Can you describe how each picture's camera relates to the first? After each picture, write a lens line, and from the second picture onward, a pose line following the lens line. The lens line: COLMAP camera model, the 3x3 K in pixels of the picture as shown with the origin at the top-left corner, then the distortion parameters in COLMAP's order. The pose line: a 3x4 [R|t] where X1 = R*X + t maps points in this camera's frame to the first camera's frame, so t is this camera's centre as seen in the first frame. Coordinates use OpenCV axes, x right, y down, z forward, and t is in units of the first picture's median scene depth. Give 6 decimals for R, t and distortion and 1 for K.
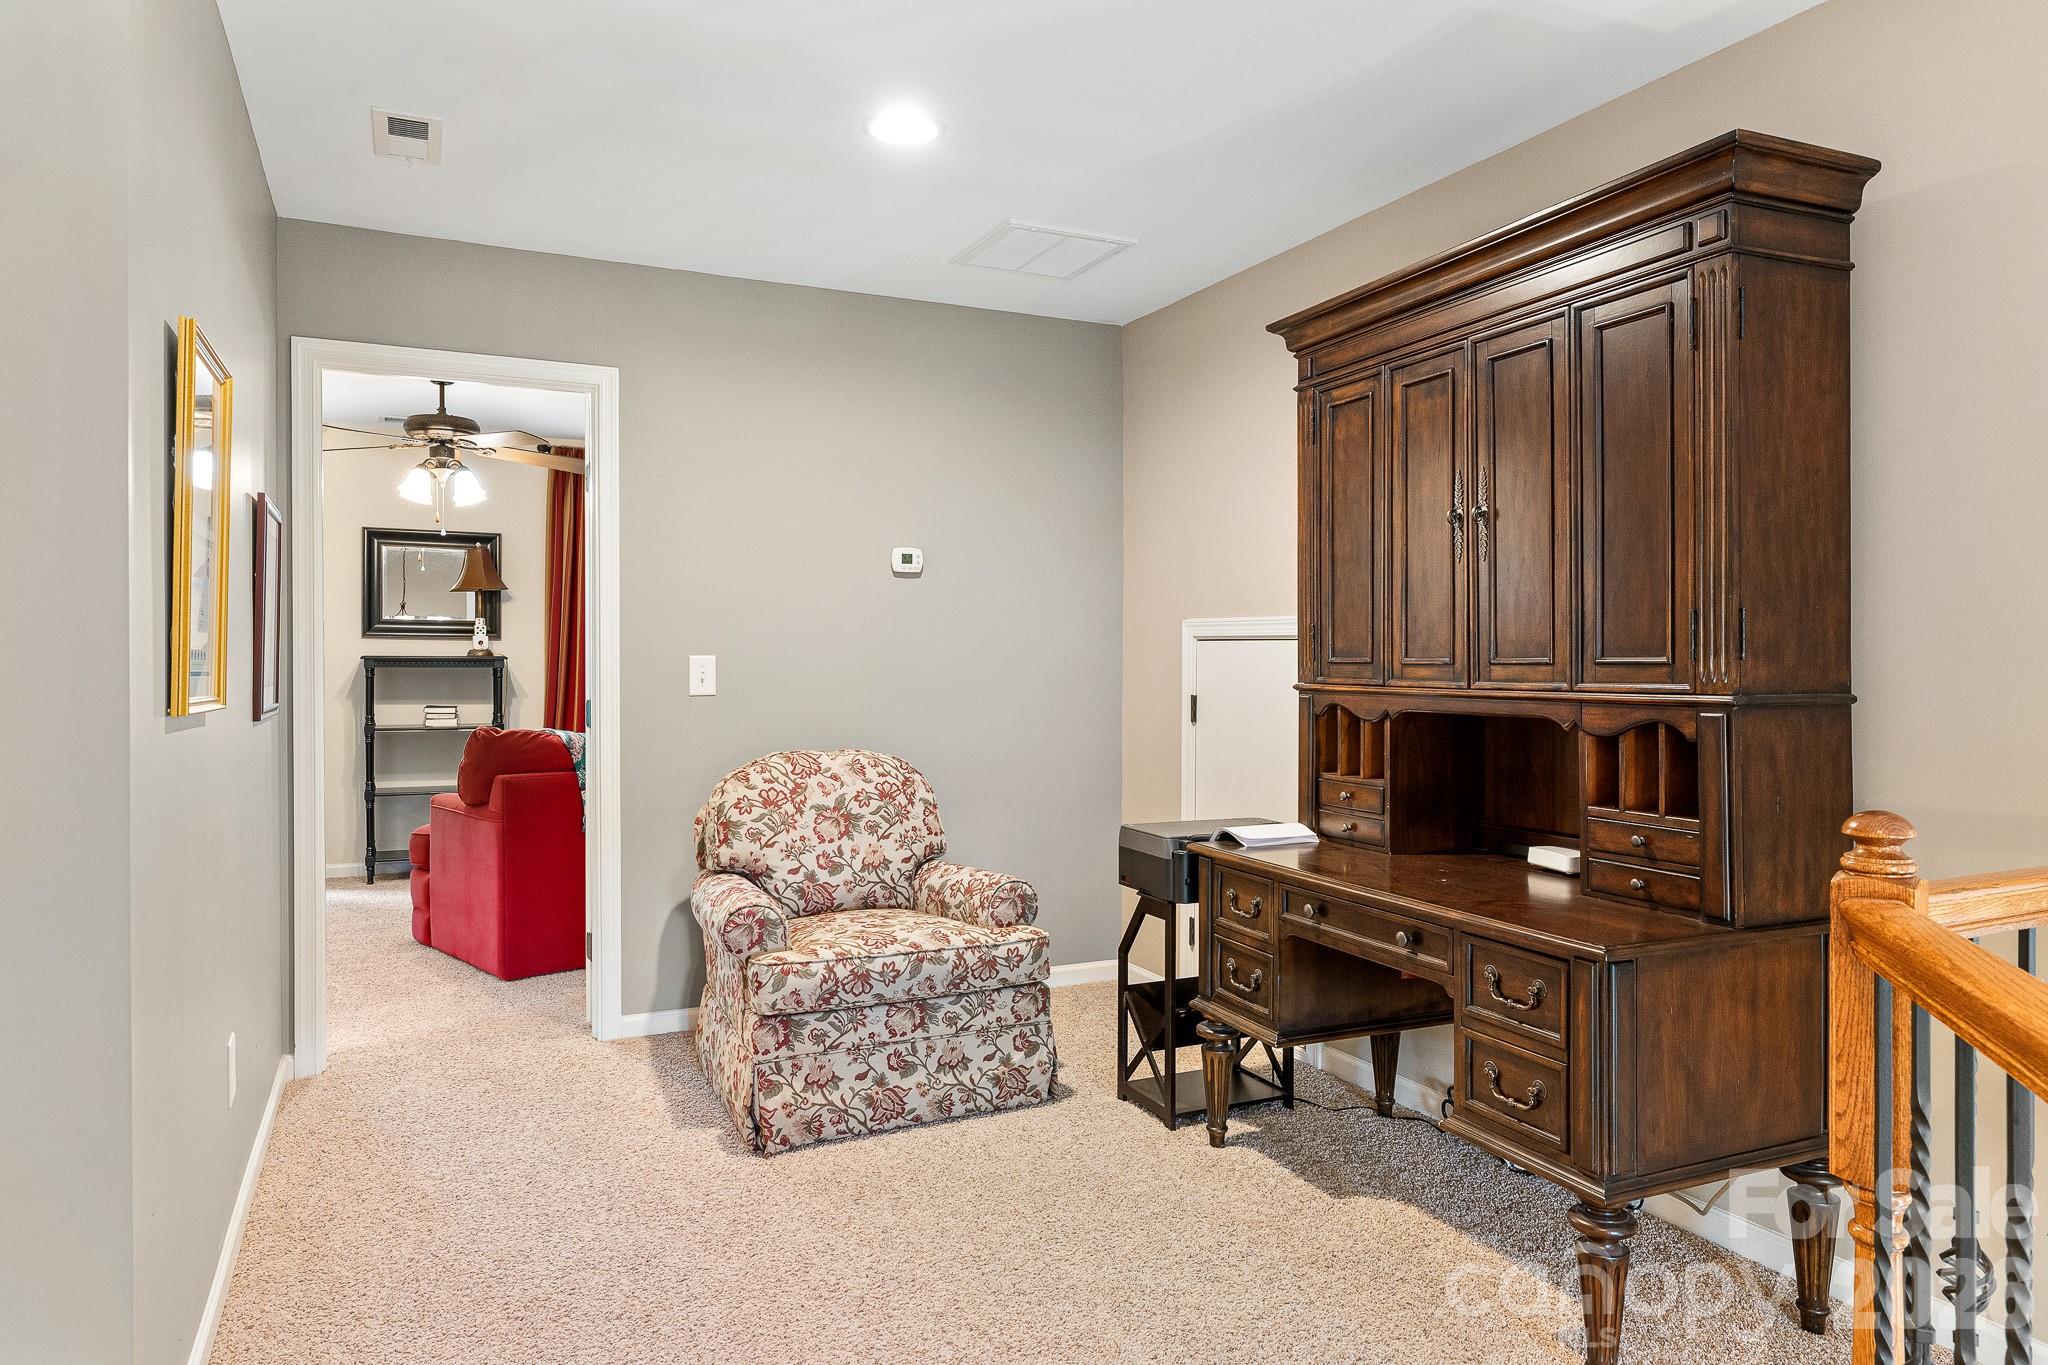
lens RADIAL K [[1357.1, 0, 1024.7], [0, 1357.1, 667.9], [0, 0, 1]] dist [-0.000156, 0.000161]
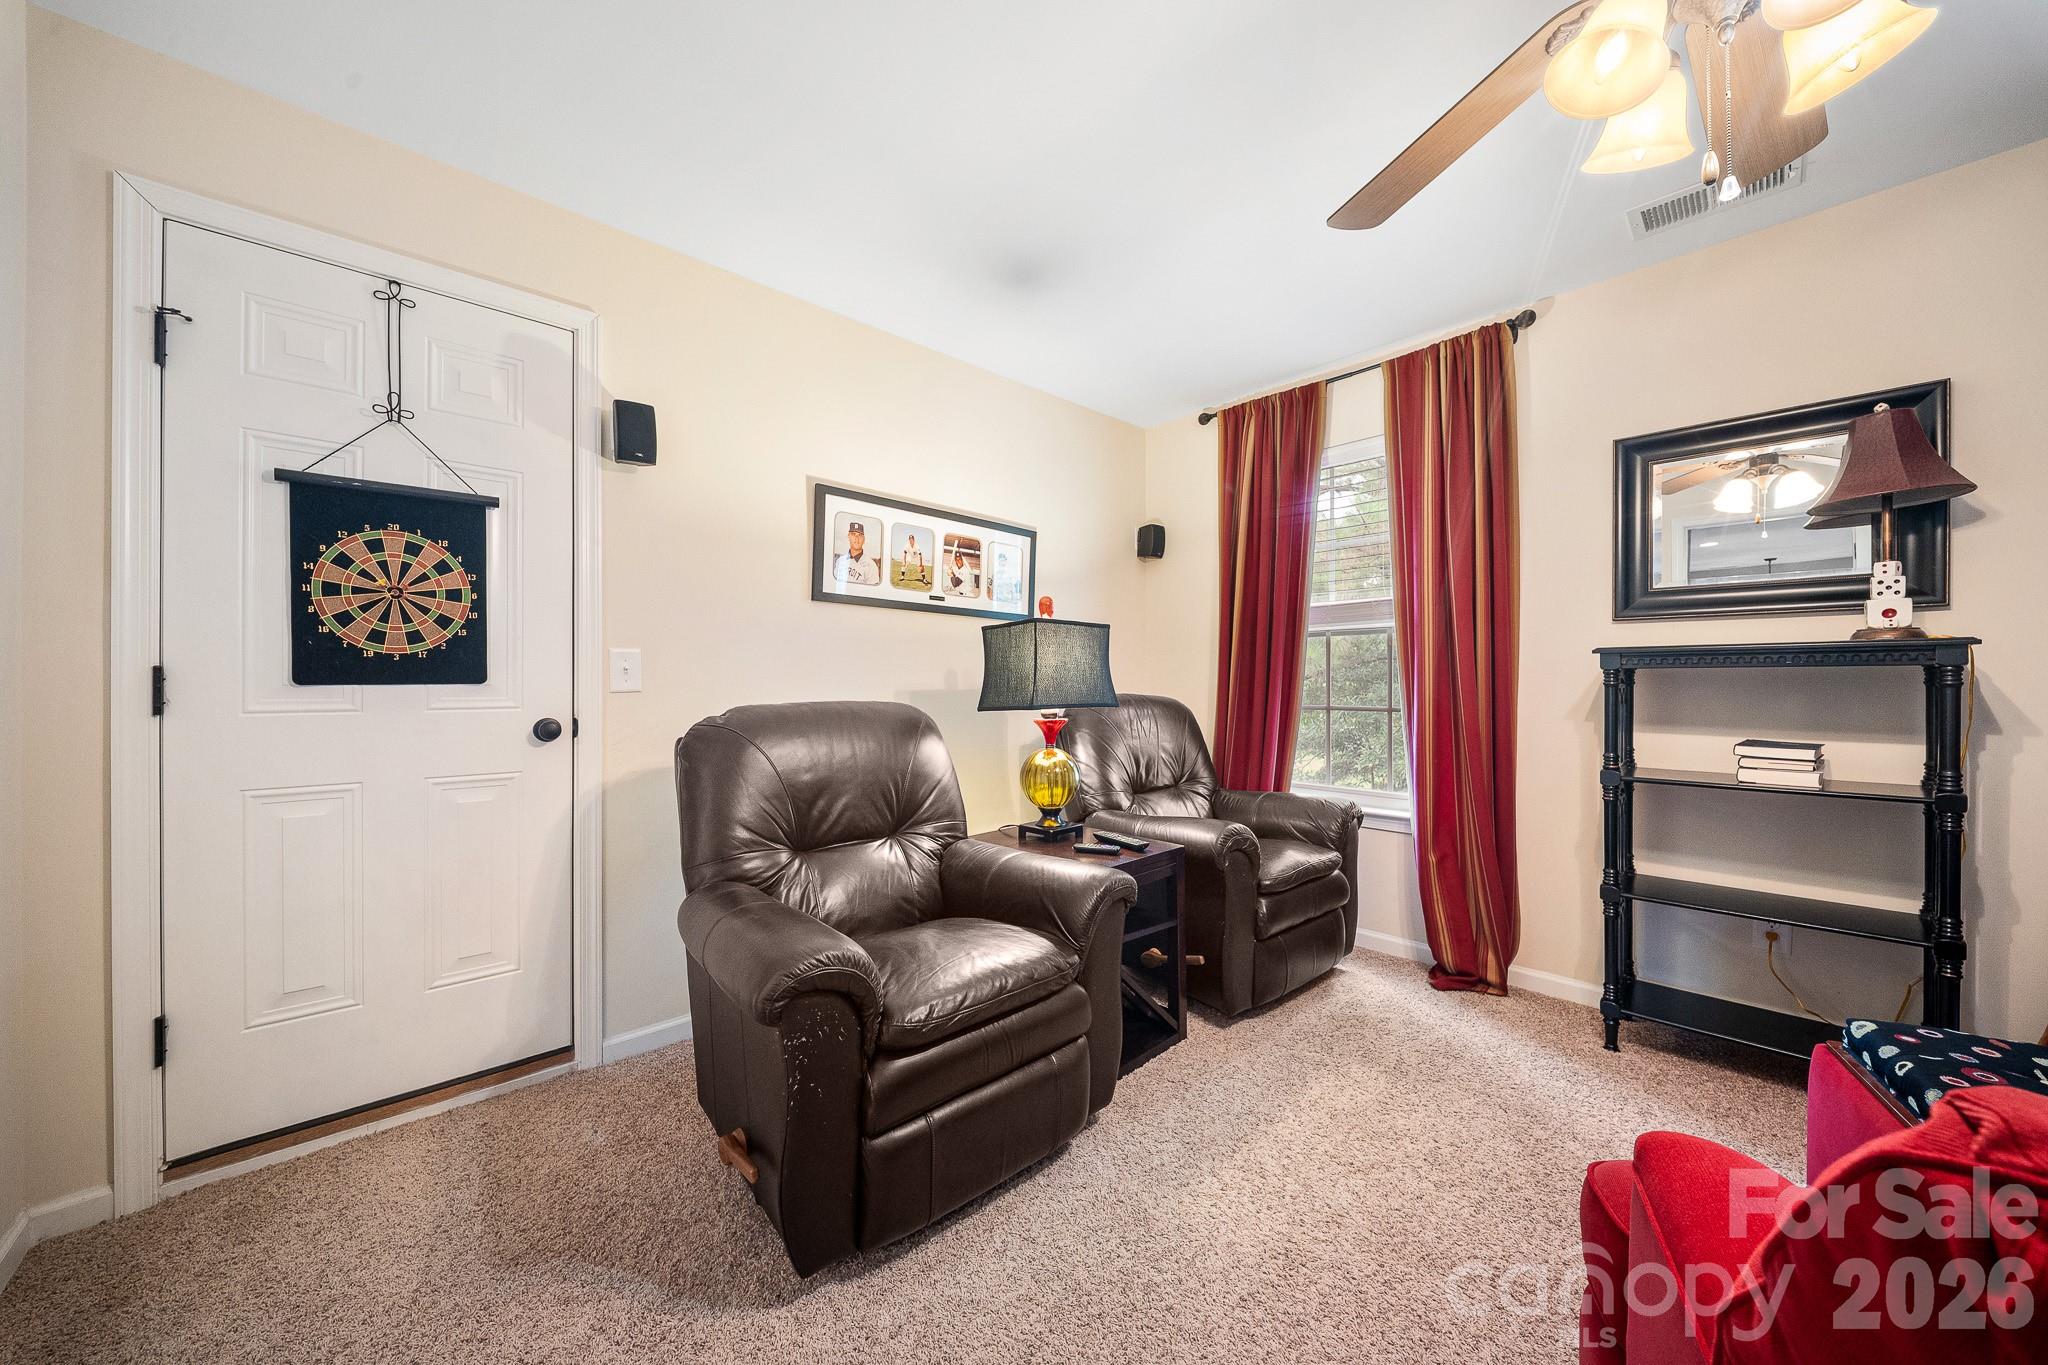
lens RADIAL K [[722.7, 0, 1042.7], [0, 722.7, 686.0], [0, 0, 1]] dist [-0.005031, -0.000839]
pose [[0.319089, 0.003210, -0.947719, -0.262023], [-0.005500, 0.999984, 0.001536, 0.007817], [0.947709, 0.004722, 0.319101, 0.650175]]
